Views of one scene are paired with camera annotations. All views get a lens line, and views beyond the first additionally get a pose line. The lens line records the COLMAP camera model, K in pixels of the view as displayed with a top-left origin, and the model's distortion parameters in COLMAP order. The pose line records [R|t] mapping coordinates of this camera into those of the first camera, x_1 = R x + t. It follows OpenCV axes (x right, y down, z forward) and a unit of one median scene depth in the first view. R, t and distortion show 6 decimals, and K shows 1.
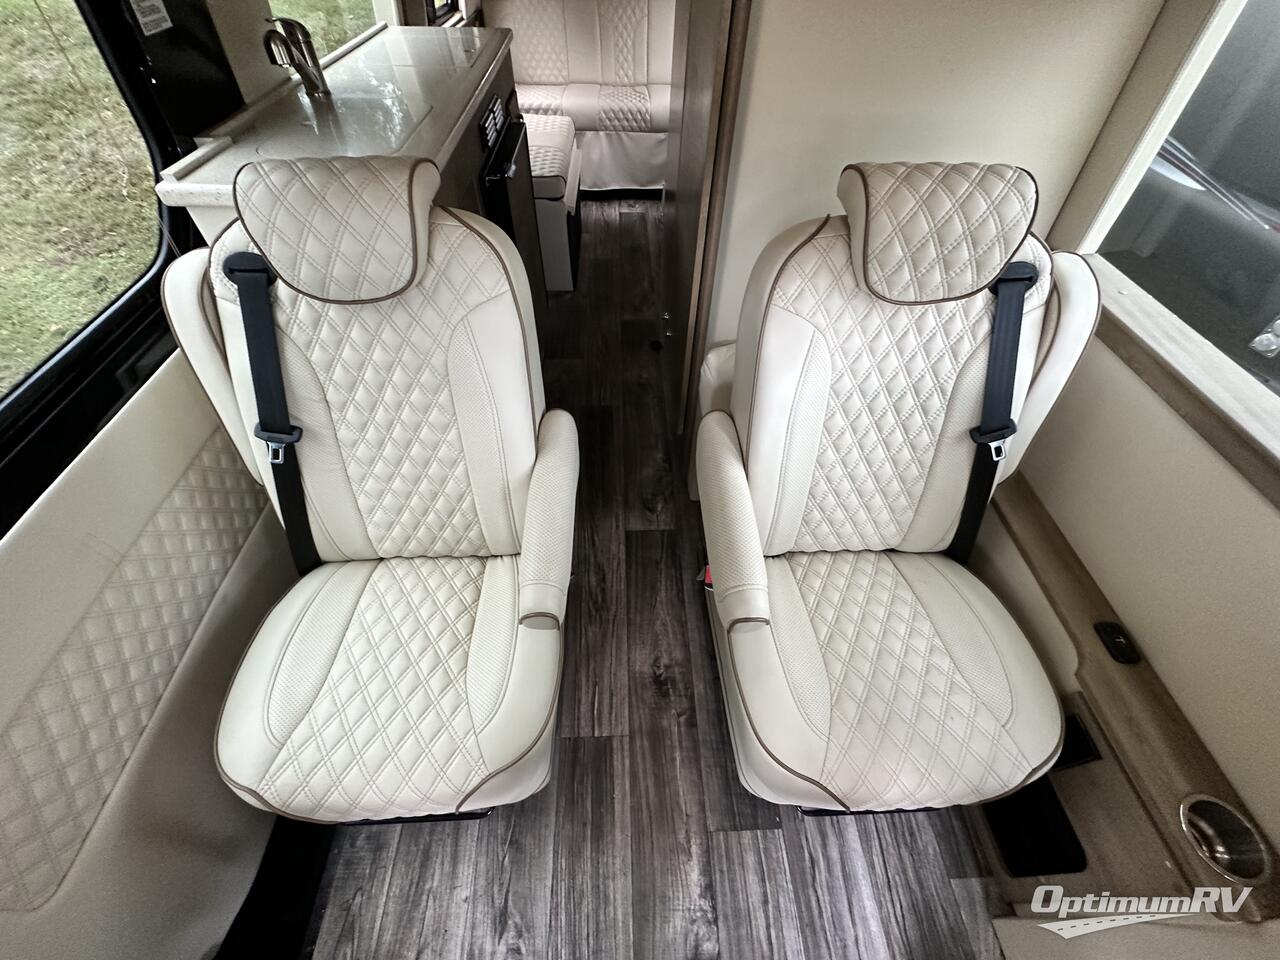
lens RADIAL K [[508.4, 0, 640.0], [0, 508.4, 480.0], [0, 0, 1]] dist [-0.004342, -0.000268]
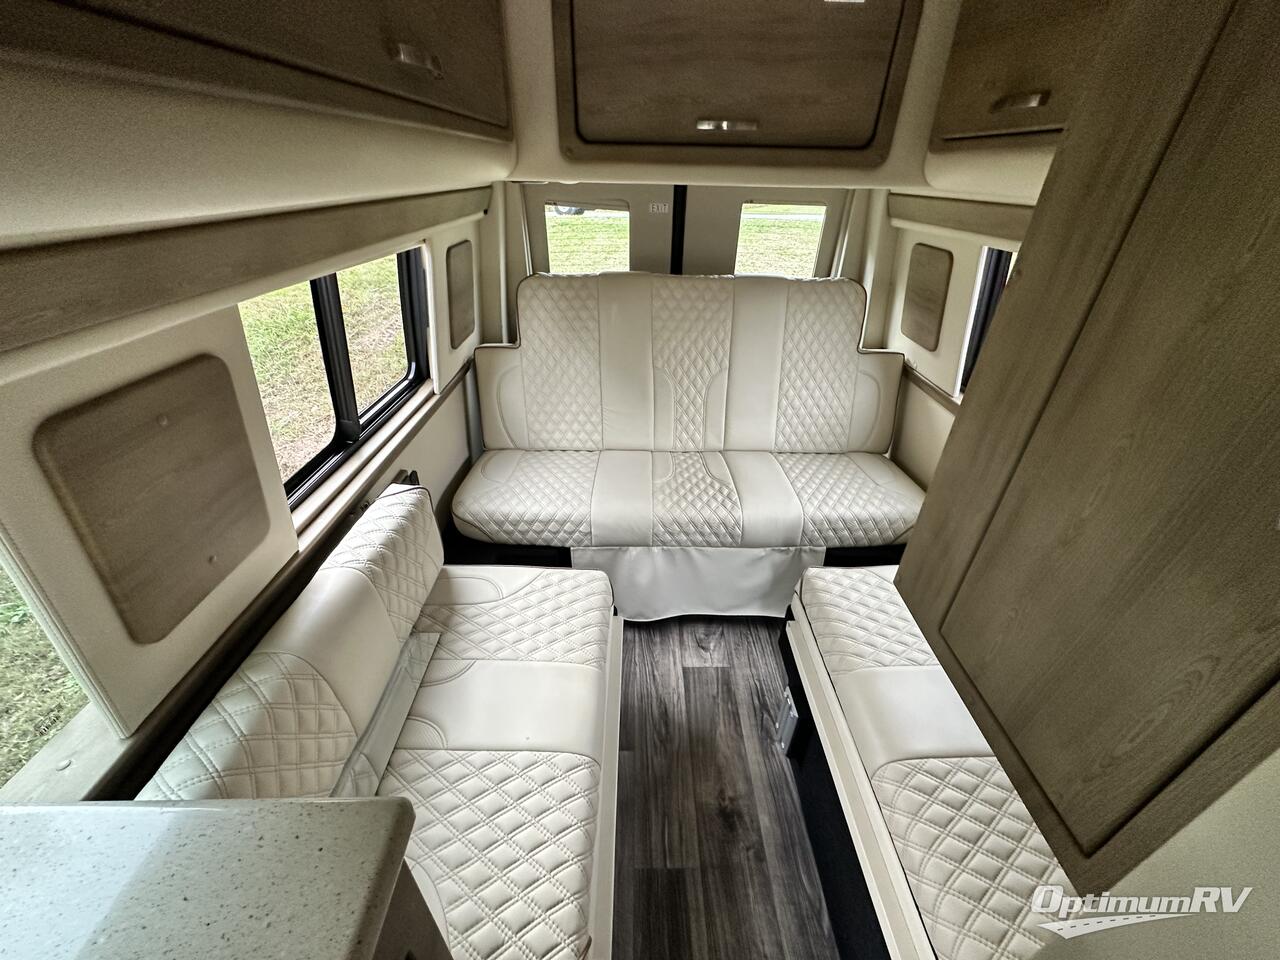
lens RADIAL K [[508.4, 0, 640.0], [0, 508.4, 480.0], [0, 0, 1]] dist [-0.004342, -0.000268]
pose [[0.999614, 0.011325, -0.025386, -0.079281], [-0.018594, 0.951278, -0.307772, -0.572524], [0.020664, 0.308125, 0.951121, 0.417164]]
